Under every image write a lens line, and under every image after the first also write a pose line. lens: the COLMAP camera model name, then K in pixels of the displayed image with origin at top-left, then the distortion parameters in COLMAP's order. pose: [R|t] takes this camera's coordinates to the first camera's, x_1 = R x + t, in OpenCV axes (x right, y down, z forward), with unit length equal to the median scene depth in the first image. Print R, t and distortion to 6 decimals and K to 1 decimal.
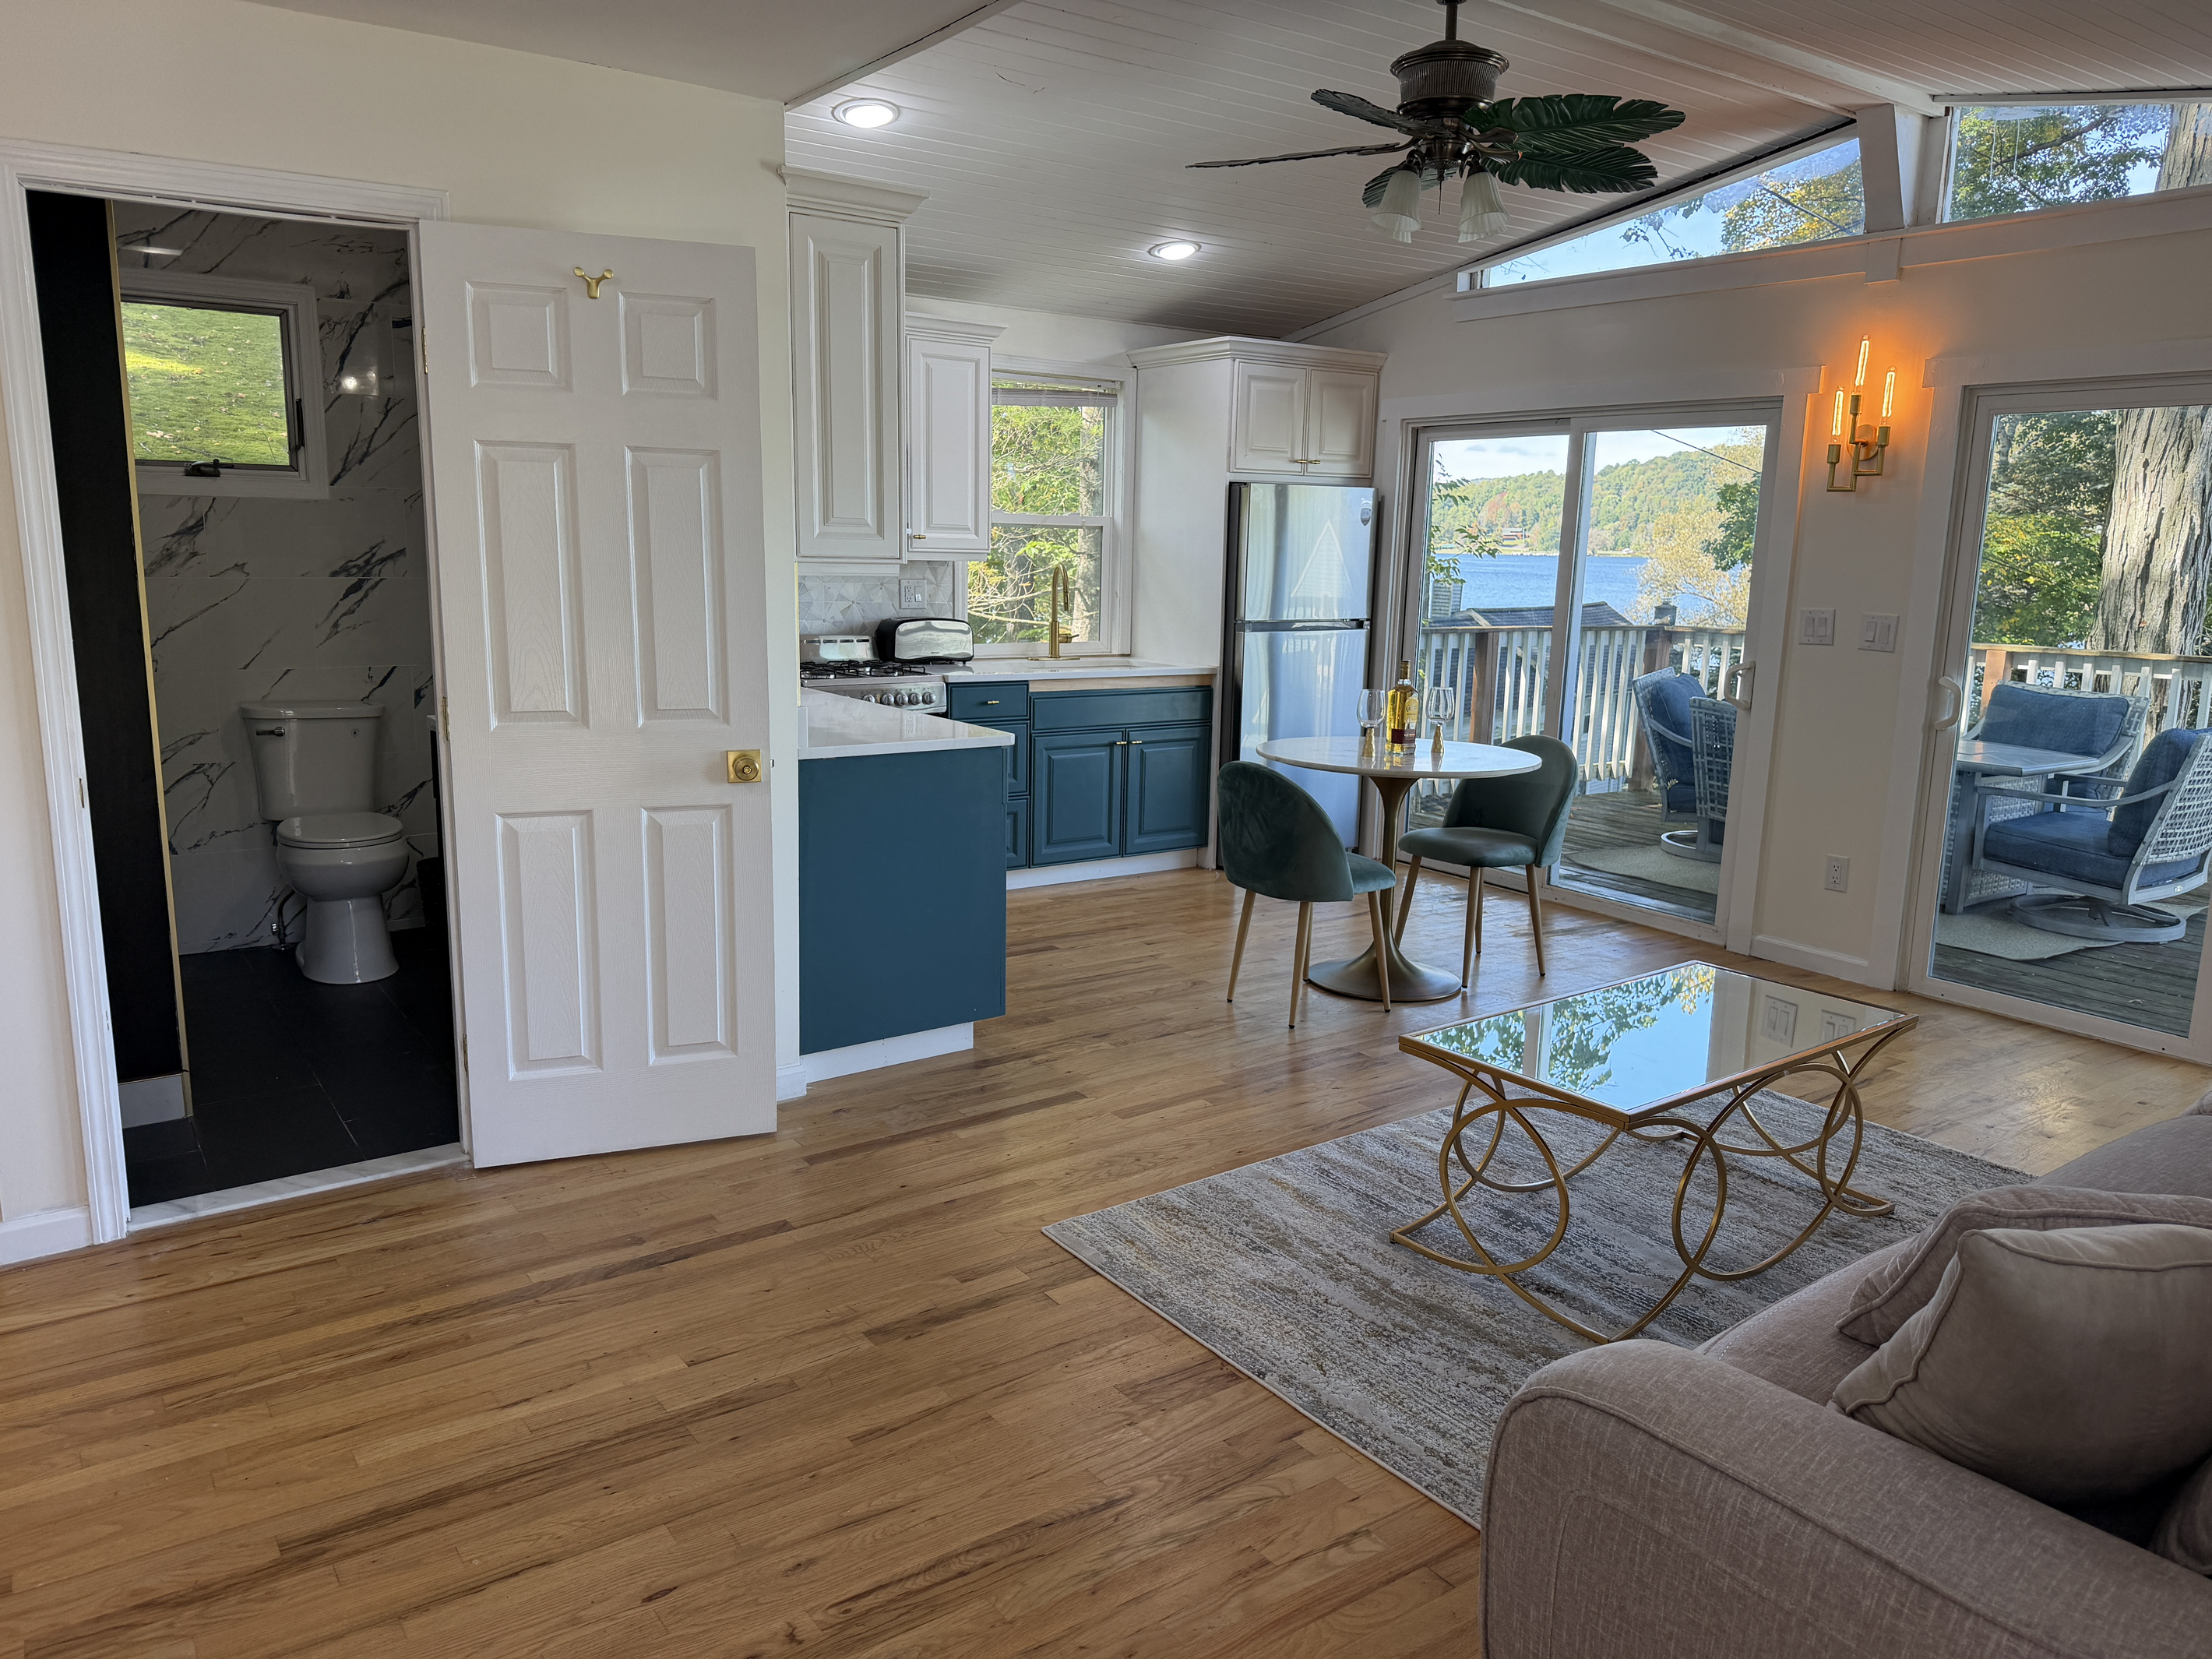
lens RADIAL K [[1534.1, 0, 1102.7], [0, 1534.1, 834.7], [0, 0, 1]] dist [0.090739, -0.127720]
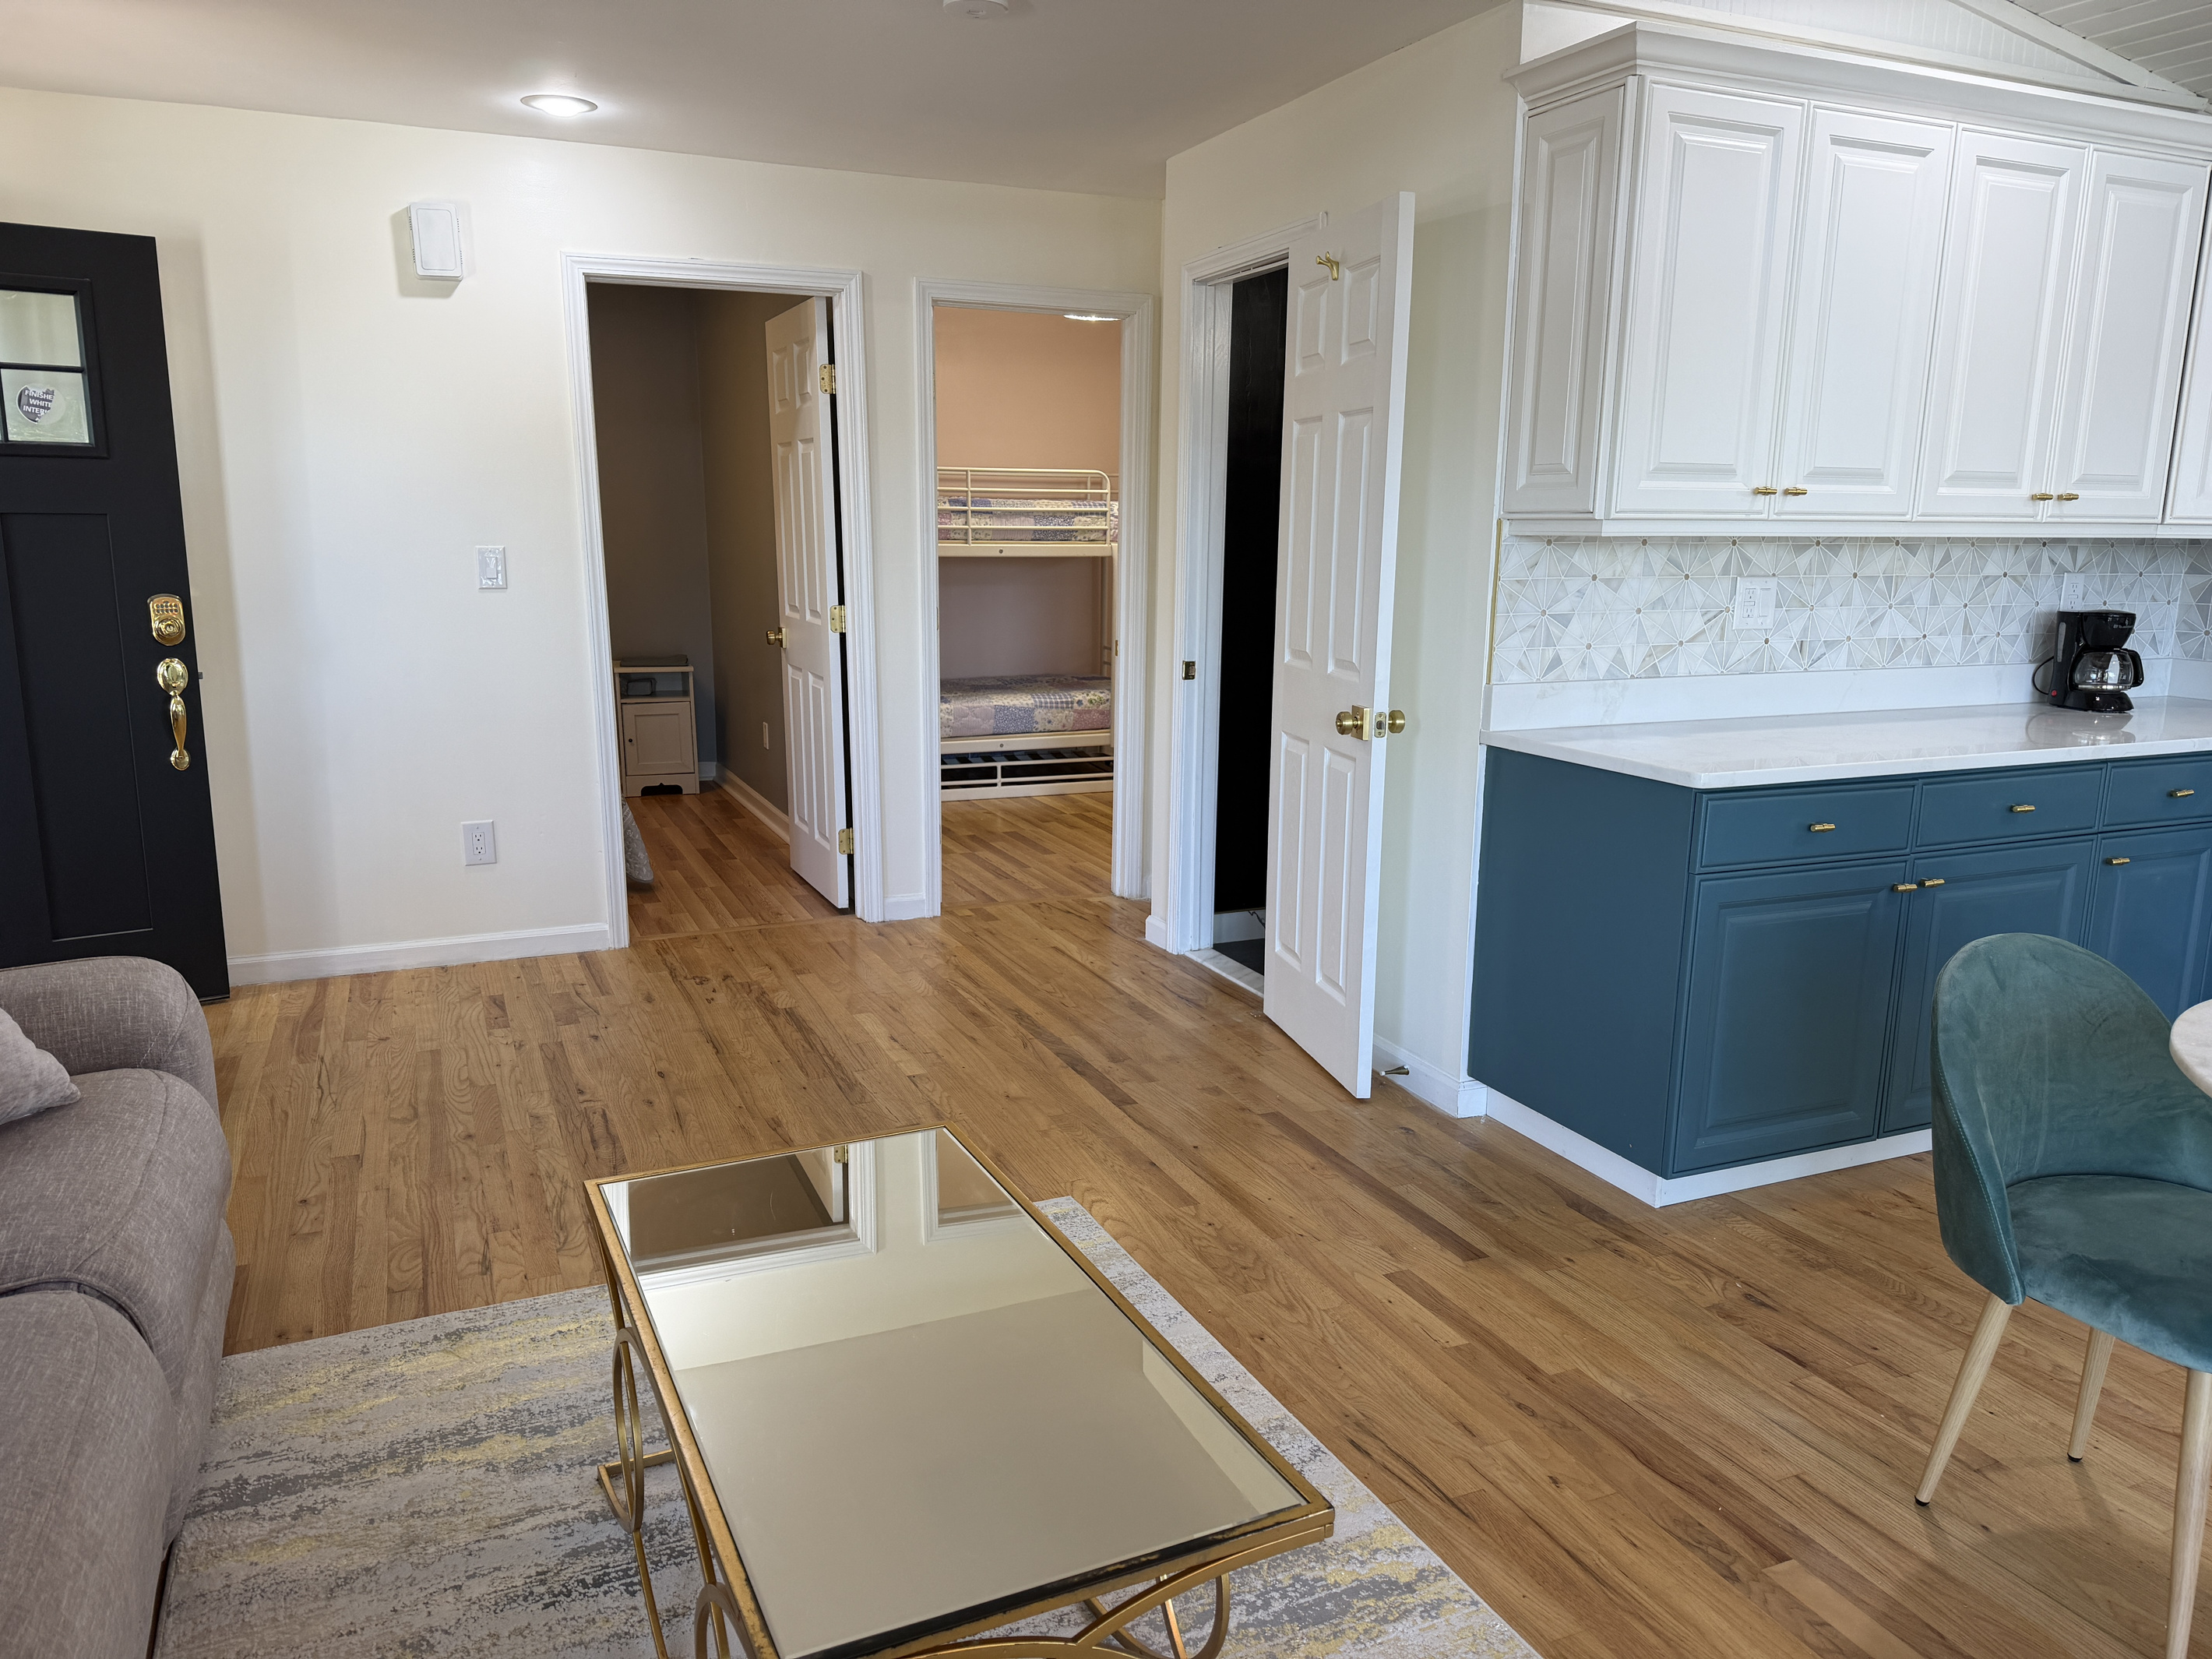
lens RADIAL K [[1534.1, 0, 1102.7], [0, 1534.1, 834.7], [0, 0, 1]] dist [0.090739, -0.127720]
pose [[-0.204351, 0.172013, -0.963666, 0.543001], [-0.200599, 0.956190, 0.213216, -0.109726], [0.958124, 0.236882, -0.160893, 0.719305]]
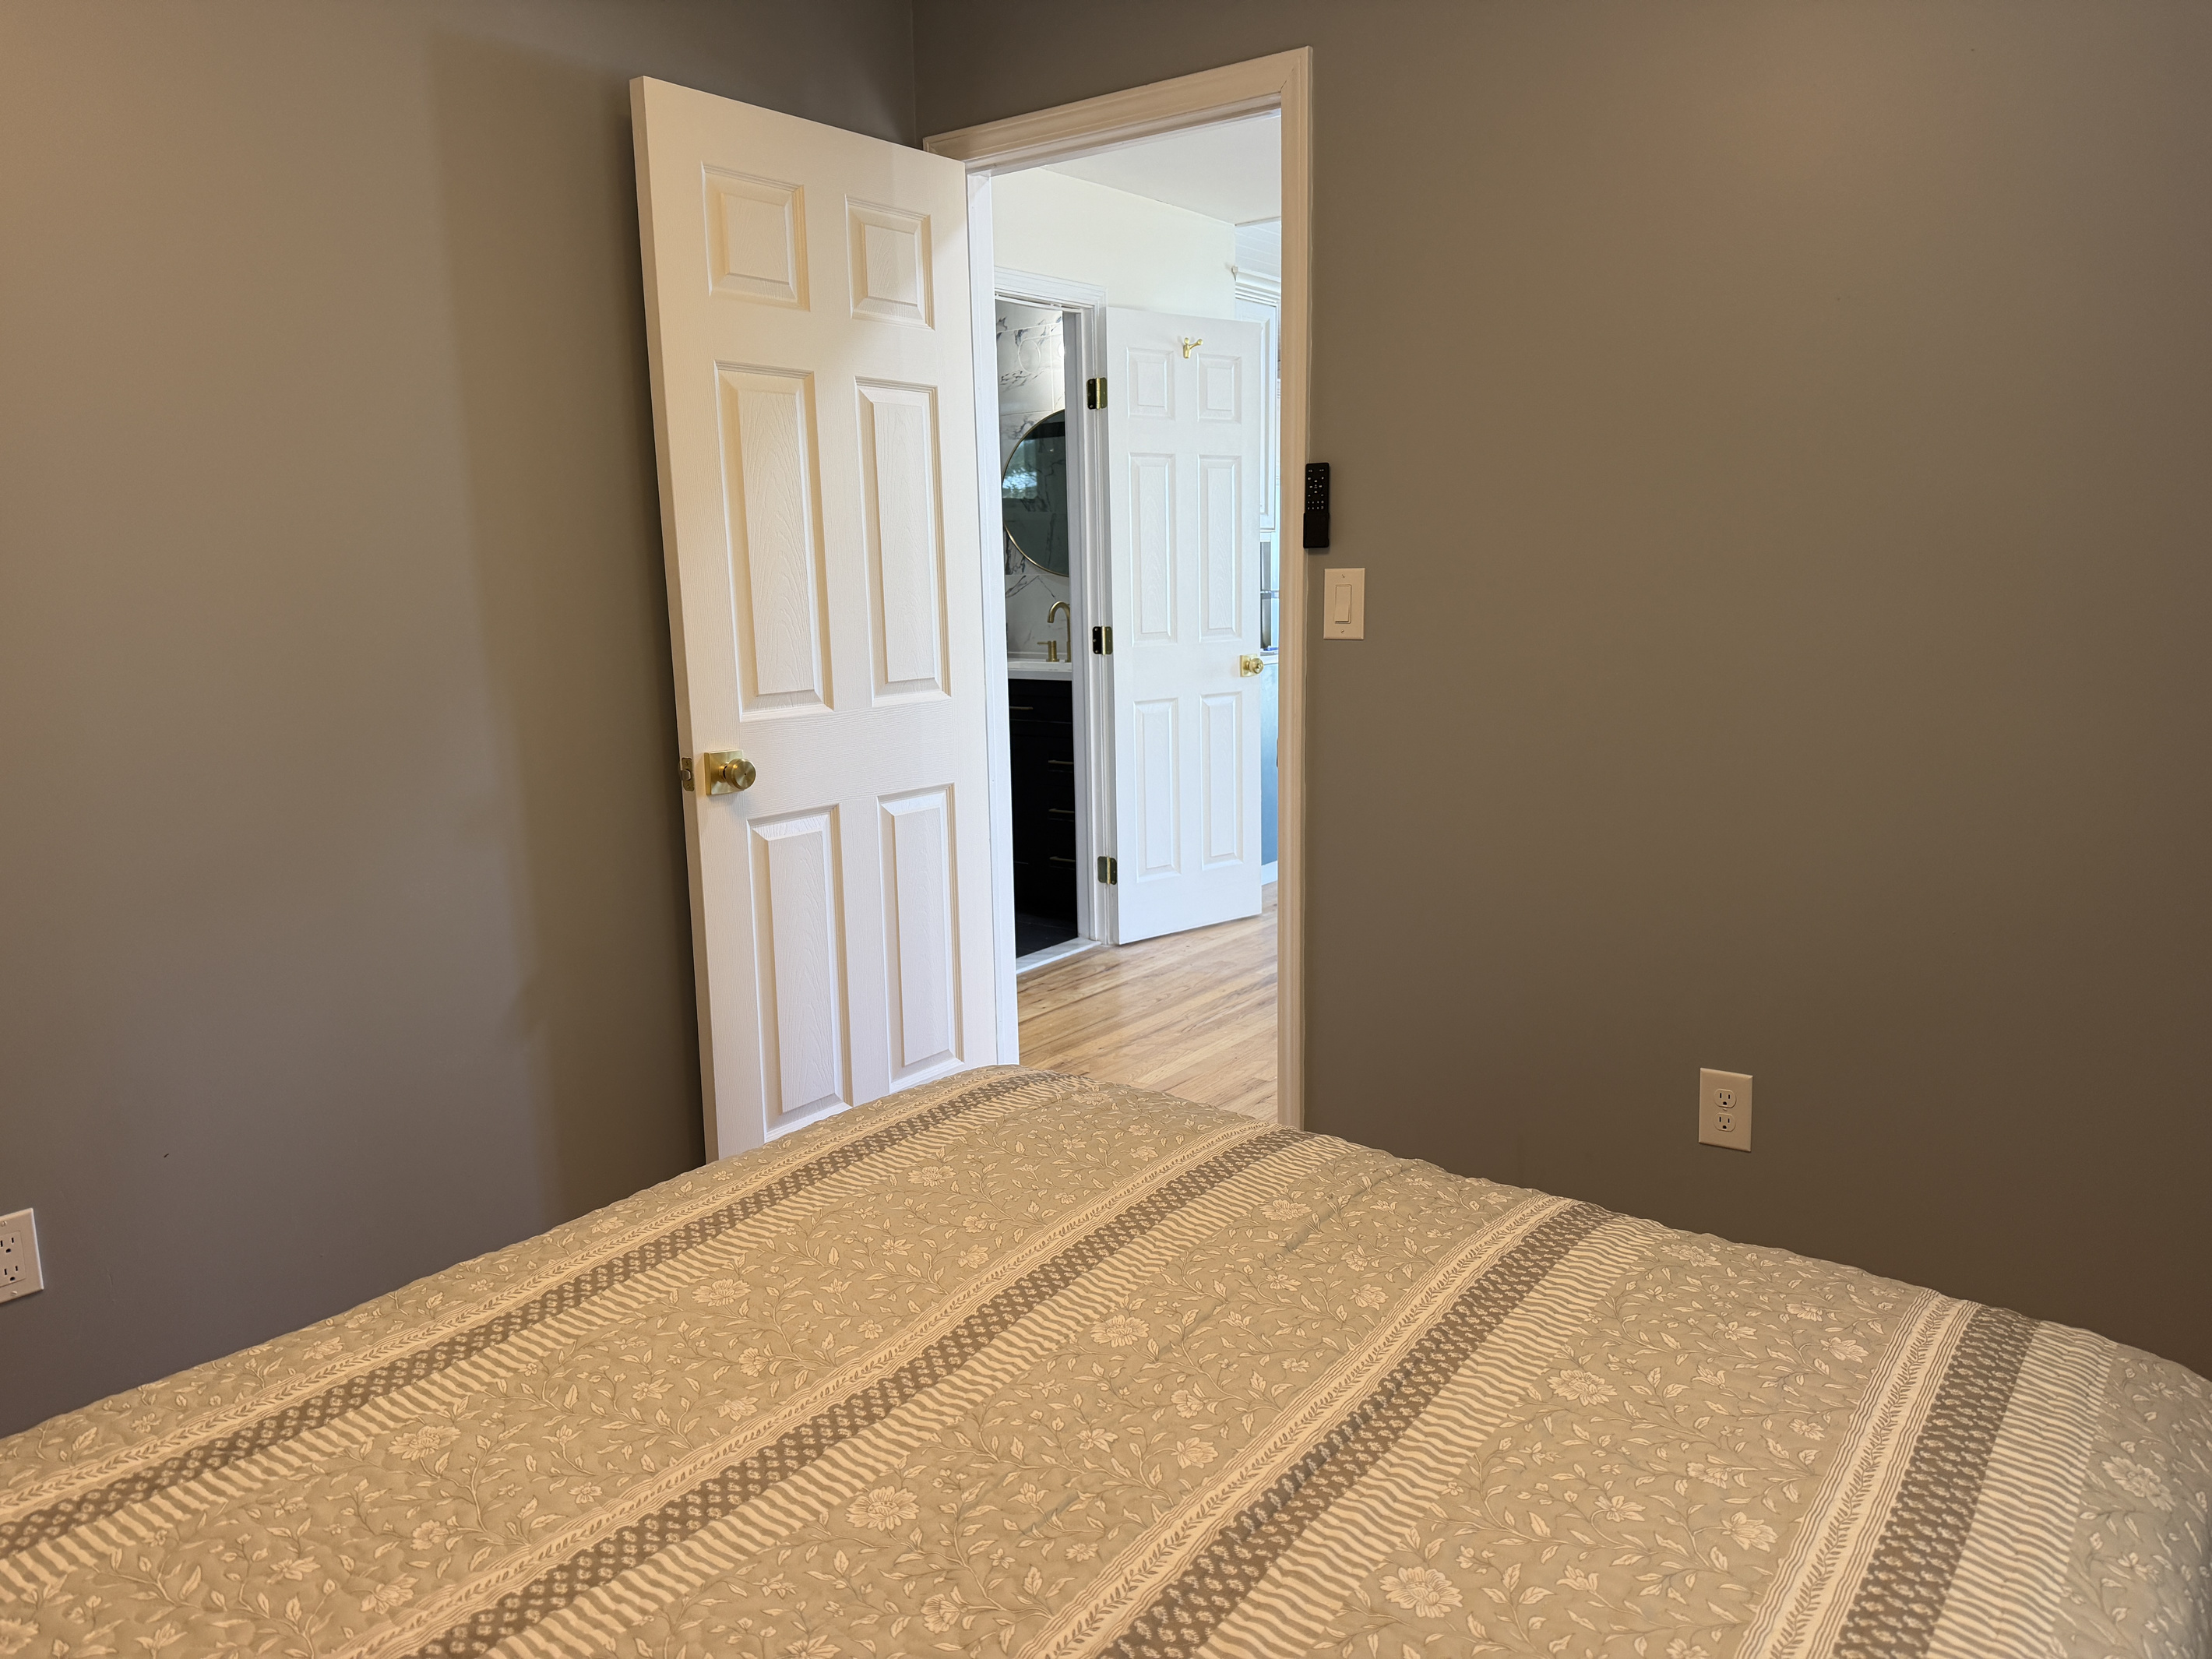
lens RADIAL K [[1534.1, 0, 1102.7], [0, 1534.1, 834.7], [0, 0, 1]] dist [0.090739, -0.127720]
pose [[0.949041, -0.090858, 0.301771, -0.581554], [0.099953, 0.994882, -0.014800, 0.089589], [-0.298882, 0.044209, 0.953265, -0.264721]]
